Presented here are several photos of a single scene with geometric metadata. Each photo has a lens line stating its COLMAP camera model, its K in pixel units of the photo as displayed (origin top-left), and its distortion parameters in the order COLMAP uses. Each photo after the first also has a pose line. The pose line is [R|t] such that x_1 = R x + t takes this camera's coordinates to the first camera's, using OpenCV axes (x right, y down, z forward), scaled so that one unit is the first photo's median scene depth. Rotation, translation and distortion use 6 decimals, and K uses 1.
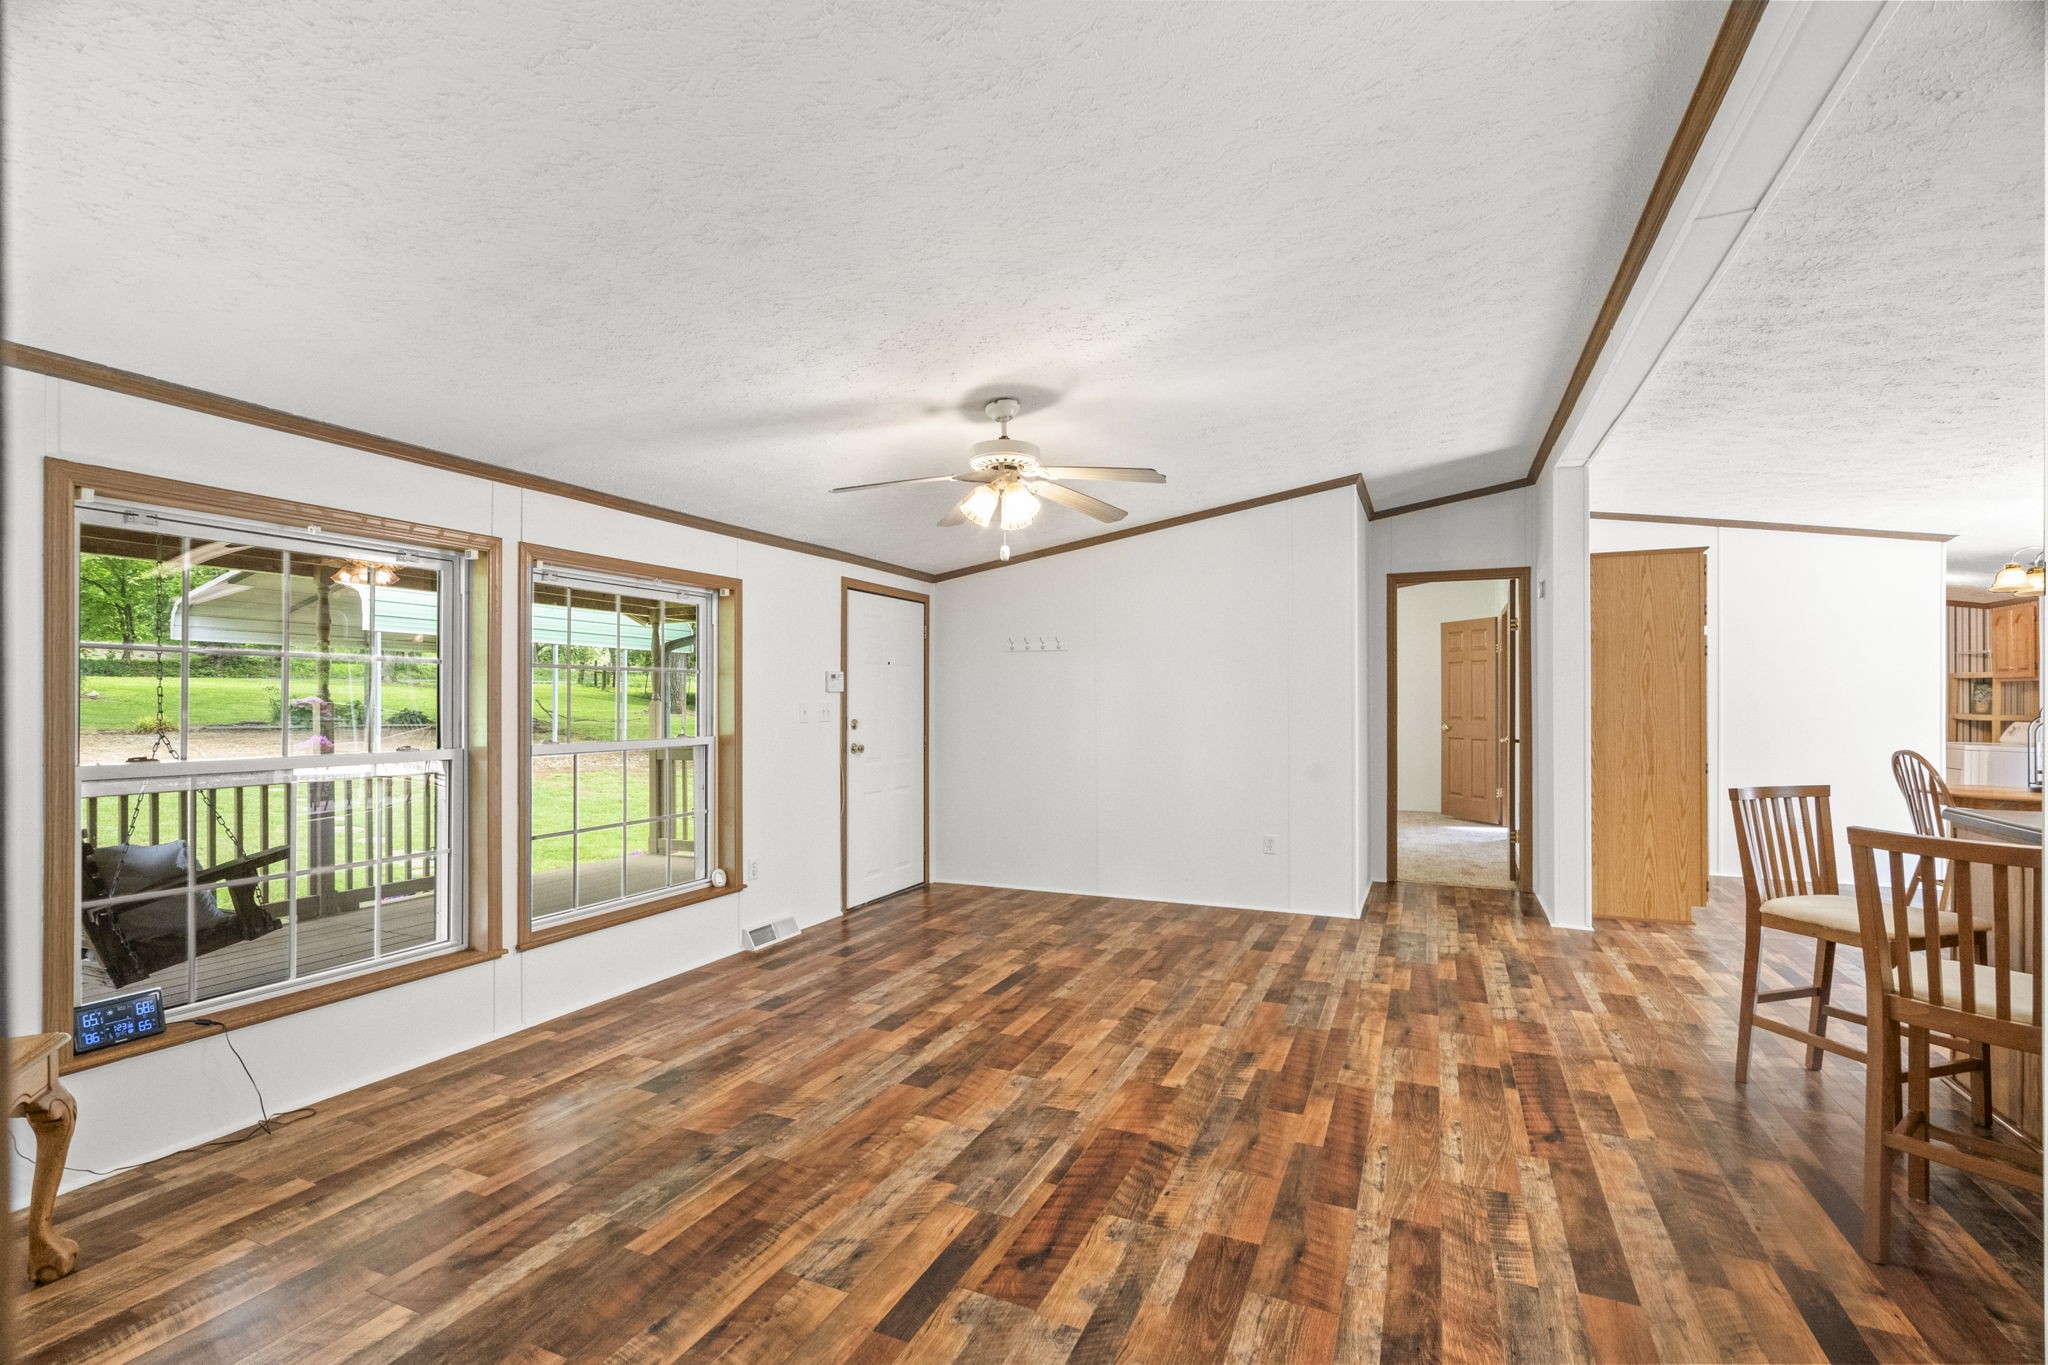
lens RADIAL K [[927.1, 0, 1024.7], [0, 927.1, 701.7], [0, 0, 1]] dist [-0.000080, 0.000212]
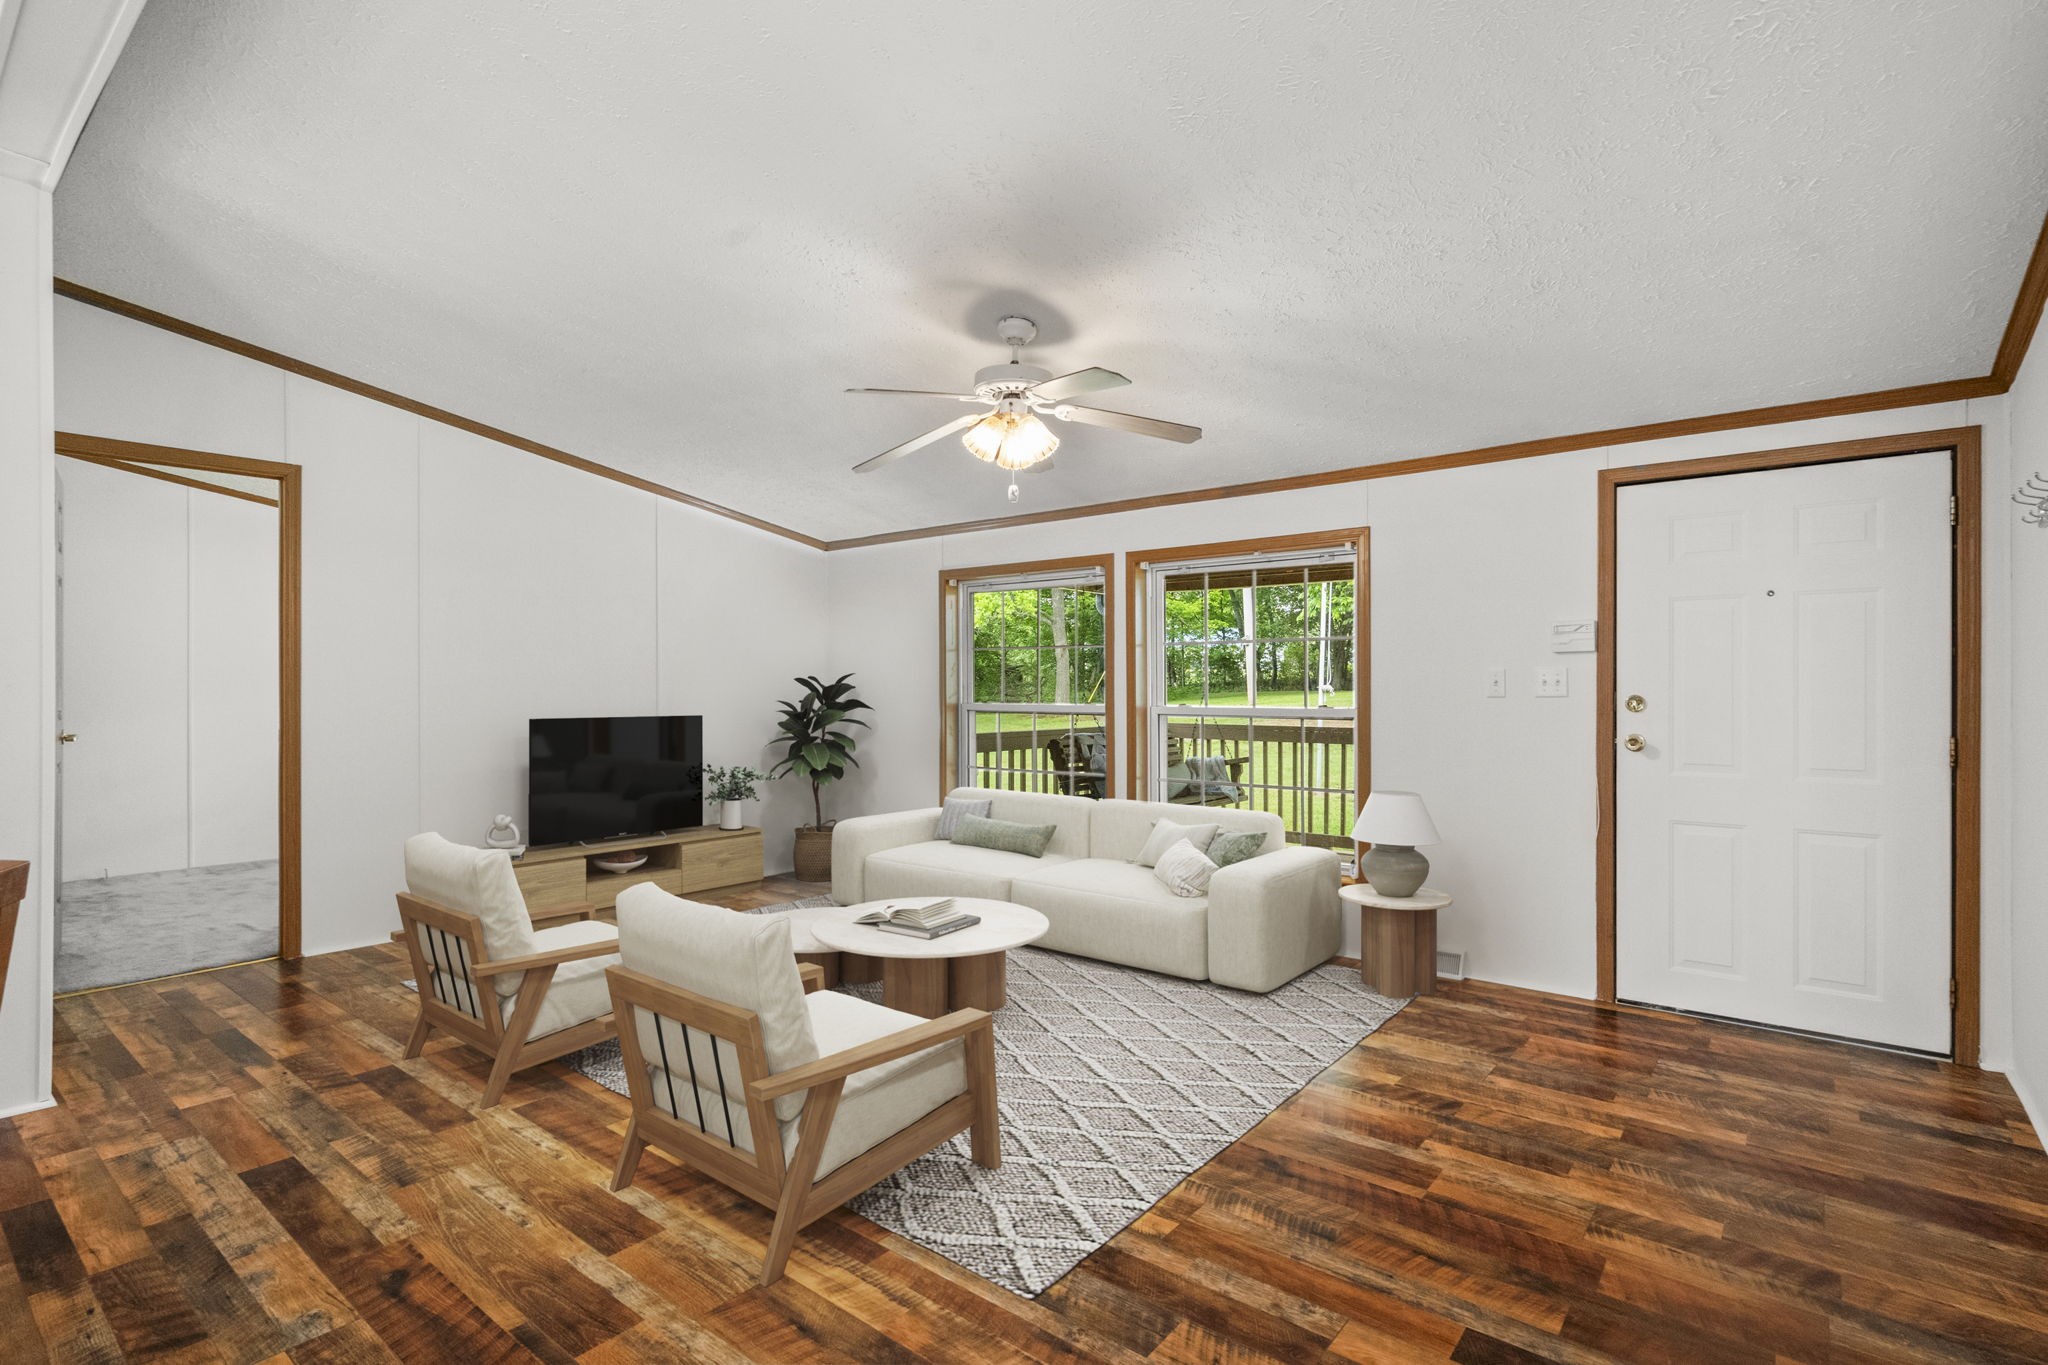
lens RADIAL K [[978.3, 0, 1024.0], [0, 978.3, 682.5], [0, 0, 1]] dist [-0.002541, -0.000403]
pose [[-0.258845, -0.007401, -0.965890, 1.118181], [-0.004114, 0.999970, -0.006559, 0.034835], [0.965910, 0.002276, -0.258868, 1.590274]]
